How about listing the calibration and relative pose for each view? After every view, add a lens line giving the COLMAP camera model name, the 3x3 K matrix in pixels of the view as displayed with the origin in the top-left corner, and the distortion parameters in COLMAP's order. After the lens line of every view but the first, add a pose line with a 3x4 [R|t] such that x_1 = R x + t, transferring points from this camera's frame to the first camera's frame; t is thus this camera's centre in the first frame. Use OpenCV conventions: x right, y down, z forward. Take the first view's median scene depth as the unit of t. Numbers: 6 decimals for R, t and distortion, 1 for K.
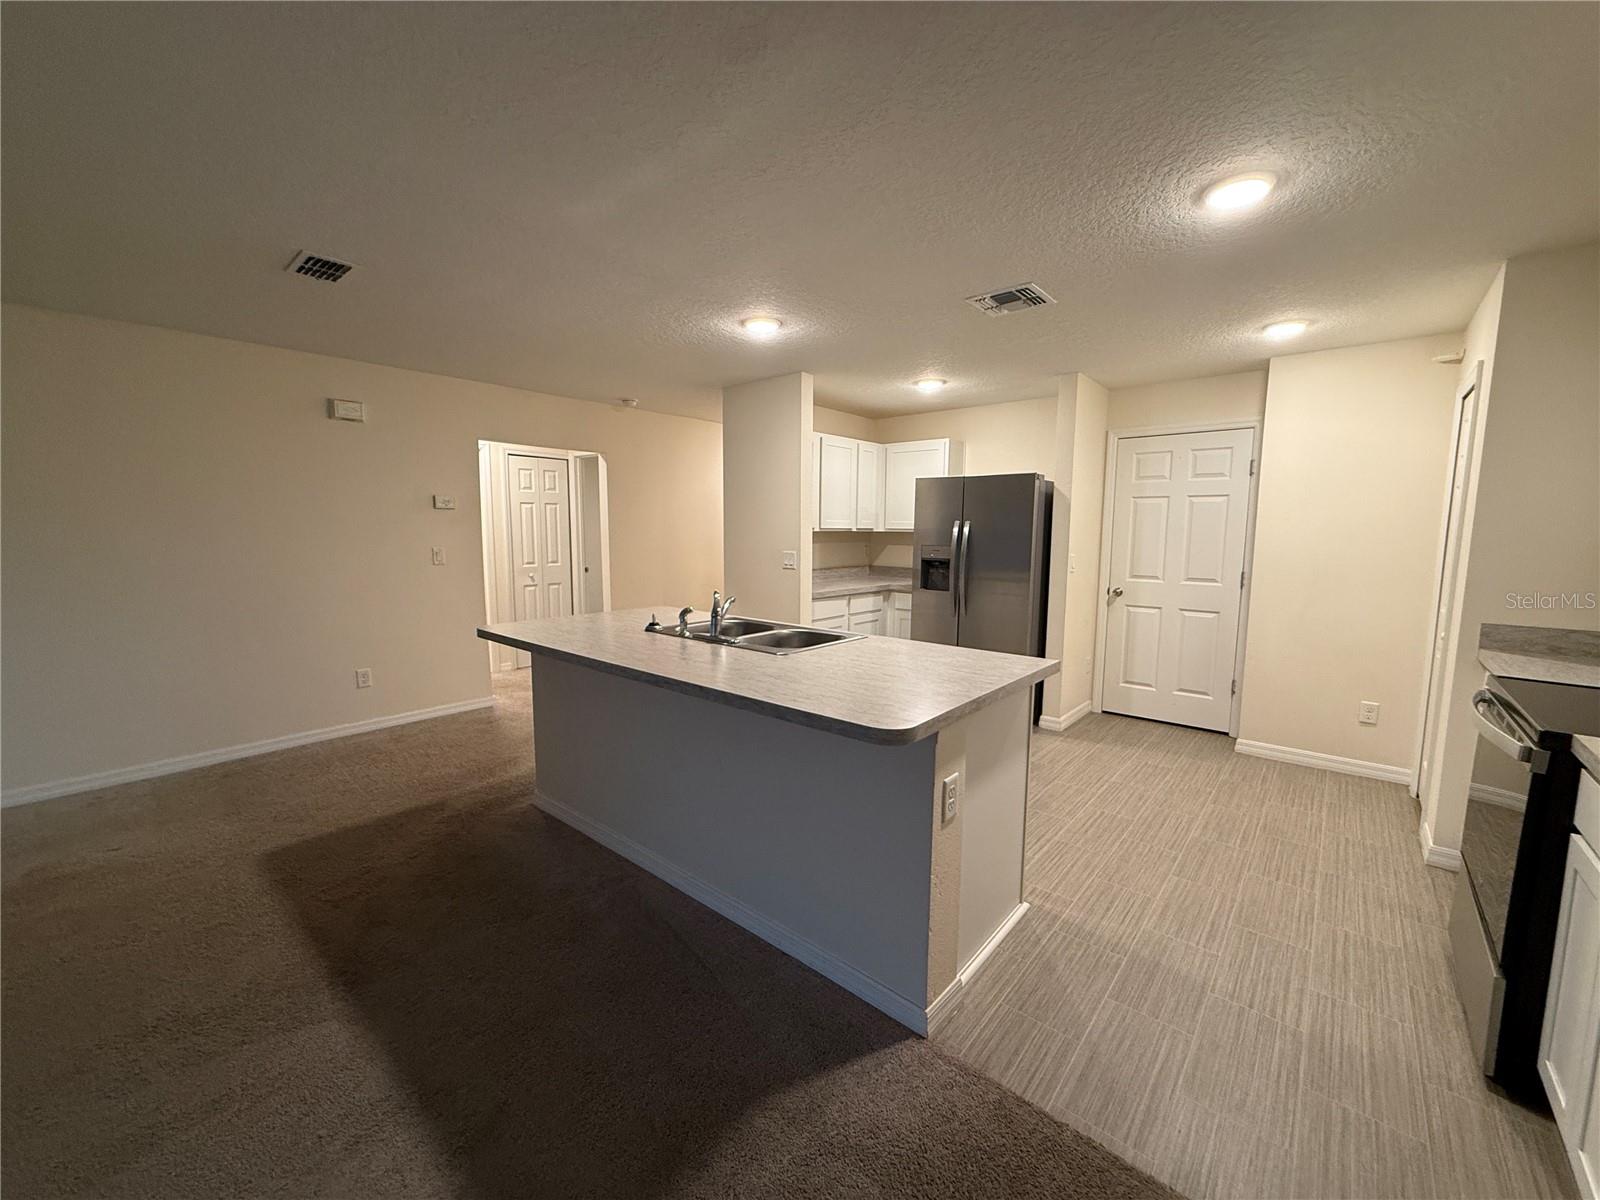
lens RADIAL K [[643.3, 0, 800.0], [0, 643.3, 600.0], [0, 0, 1]] dist [-0.001604, -0.000075]
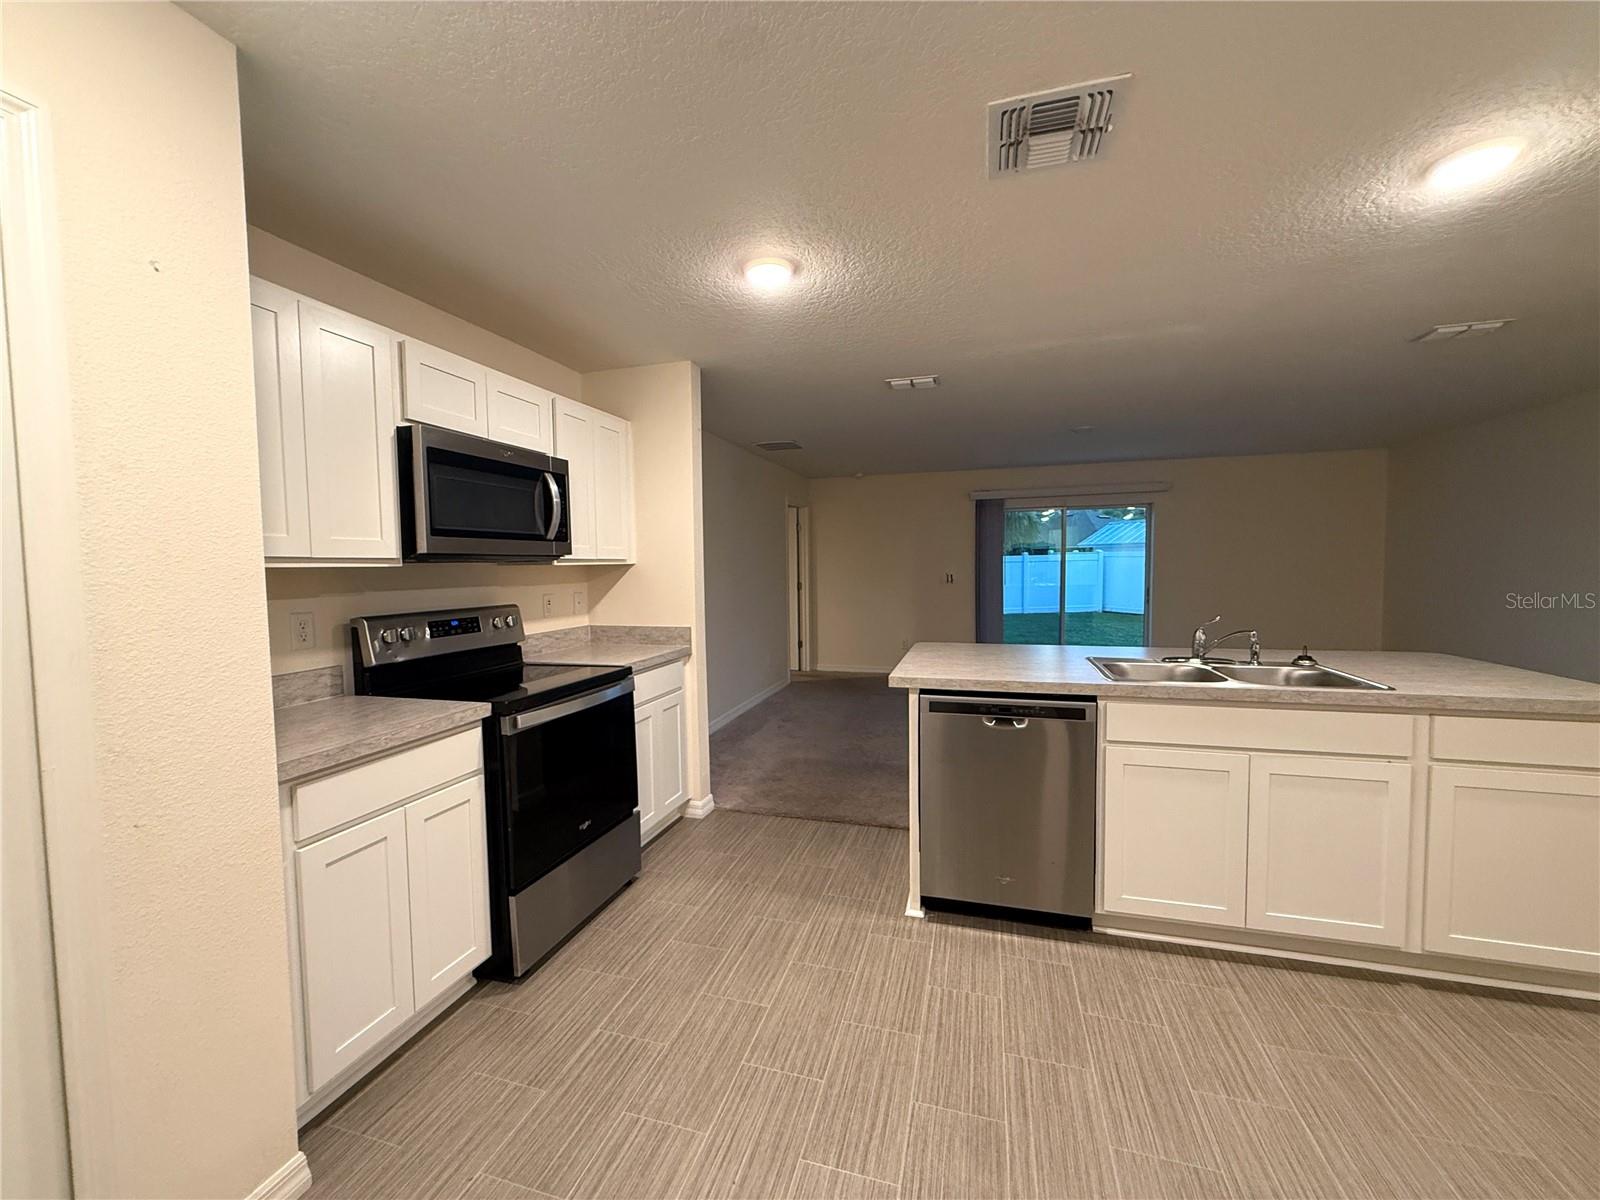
lens RADIAL K [[643.3, 0, 800.0], [0, 643.3, 600.0], [0, 0, 1]] dist [-0.001604, -0.000075]
pose [[-0.912066, 0.026833, -0.409164, 0.928297], [-0.038763, 0.987746, 0.151182, -0.183414], [0.408206, 0.153749, -0.899849, 1.792597]]
